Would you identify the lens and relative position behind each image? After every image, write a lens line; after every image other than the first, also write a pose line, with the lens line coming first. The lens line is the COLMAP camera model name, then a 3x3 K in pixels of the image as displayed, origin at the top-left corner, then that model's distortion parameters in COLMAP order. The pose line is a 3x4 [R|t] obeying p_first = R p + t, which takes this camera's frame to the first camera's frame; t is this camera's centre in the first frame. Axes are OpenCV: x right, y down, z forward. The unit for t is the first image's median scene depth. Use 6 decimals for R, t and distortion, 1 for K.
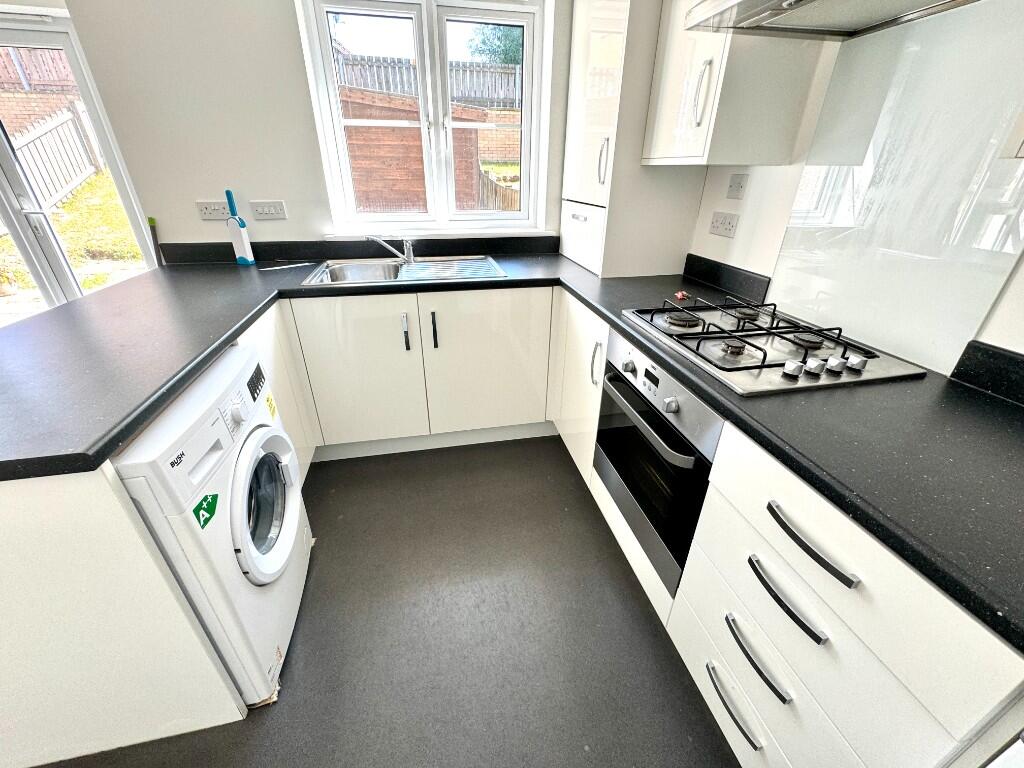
lens RADIAL K [[415.5, 0, 512.0], [0, 415.5, 384.0], [0, 0, 1]] dist [0.000460, 0.000223]
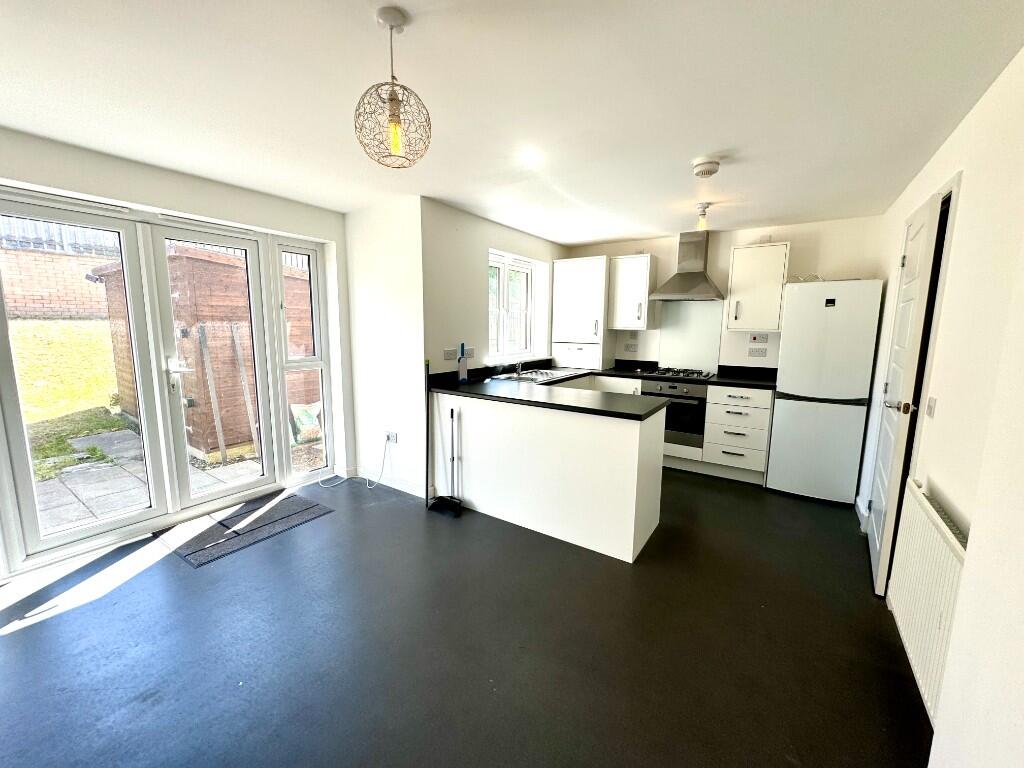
lens RADIAL K [[406.6, 0, 512.0], [0, 406.6, 384.0], [0, 0, 1]] dist [0.000201, 0.000005]
pose [[0.722269, -0.104477, 0.683675, -0.654038], [0.314952, 0.929763, -0.190647, 0.040845], [-0.615738, 0.353023, 0.704444, -0.122520]]
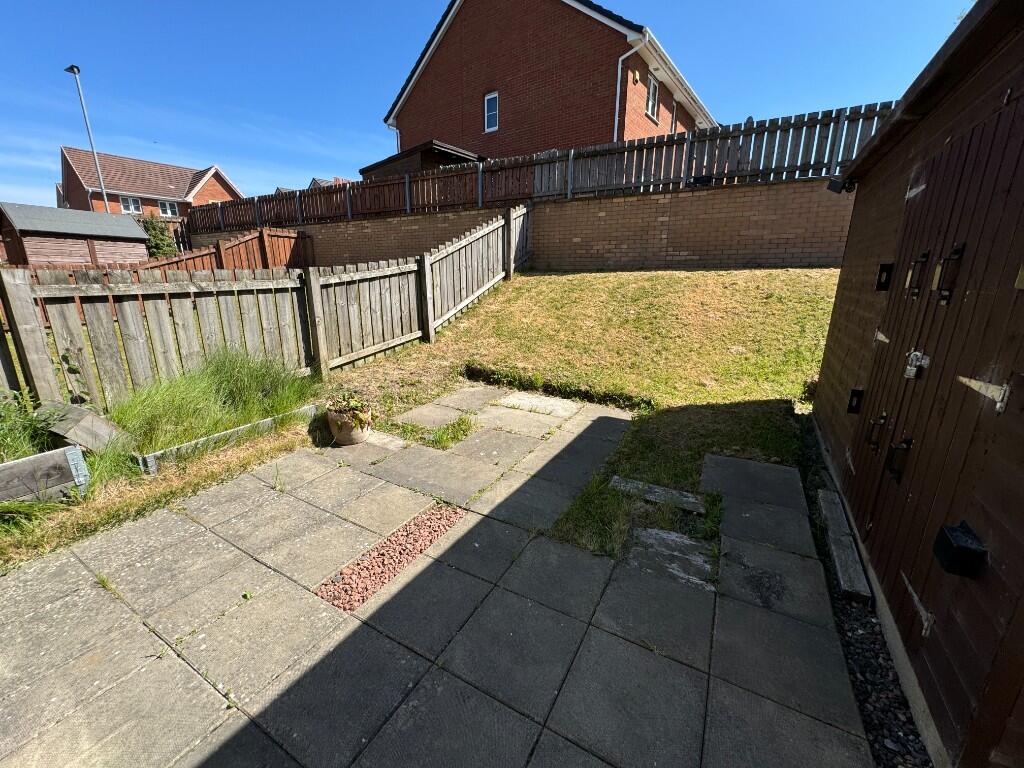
lens RADIAL K [[415.5, 0, 512.0], [0, 415.5, 384.0], [0, 0, 1]] dist [0.000460, 0.000223]
pose [[0.760019, 0.160522, -0.629765, -0.616360], [-0.297209, 0.947599, -0.117144, -0.303868], [0.577961, 0.276203, 0.767902, 0.609941]]
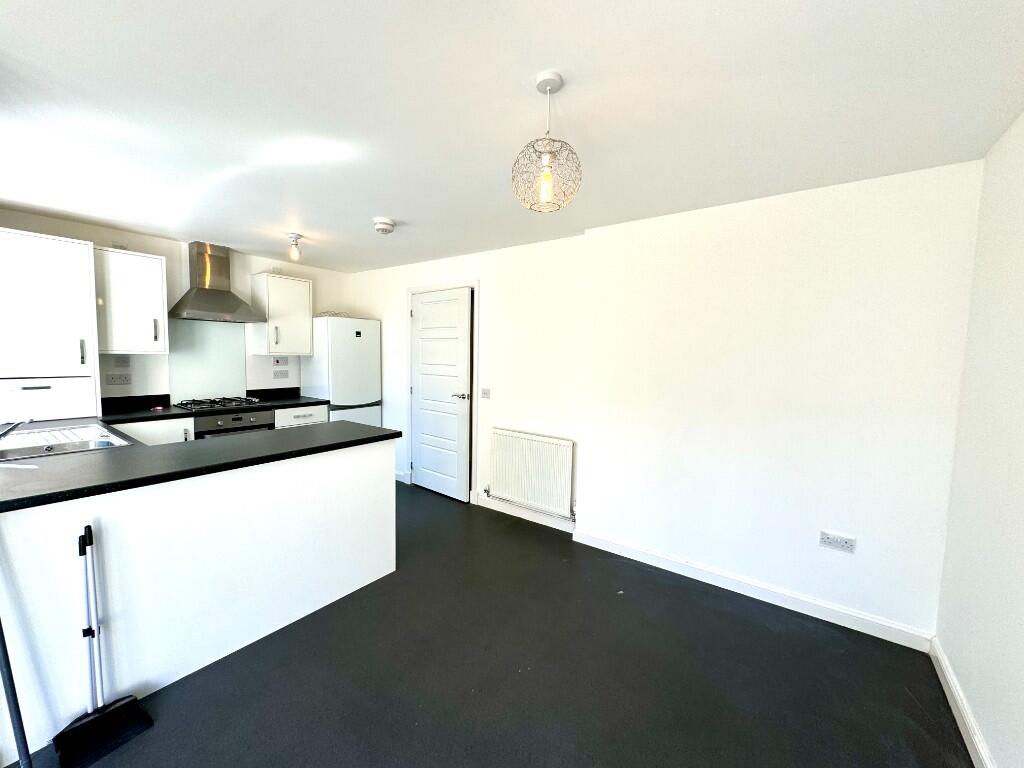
lens RADIAL K [[406.6, 0, 512.0], [0, 406.6, 384.0], [0, 0, 1]] dist [0.000201, 0.000005]
pose [[-0.659450, -0.082137, 0.747248, -0.716051], [0.319365, 0.869244, 0.377387, -0.161388], [-0.680538, 0.487512, -0.546991, 0.257247]]
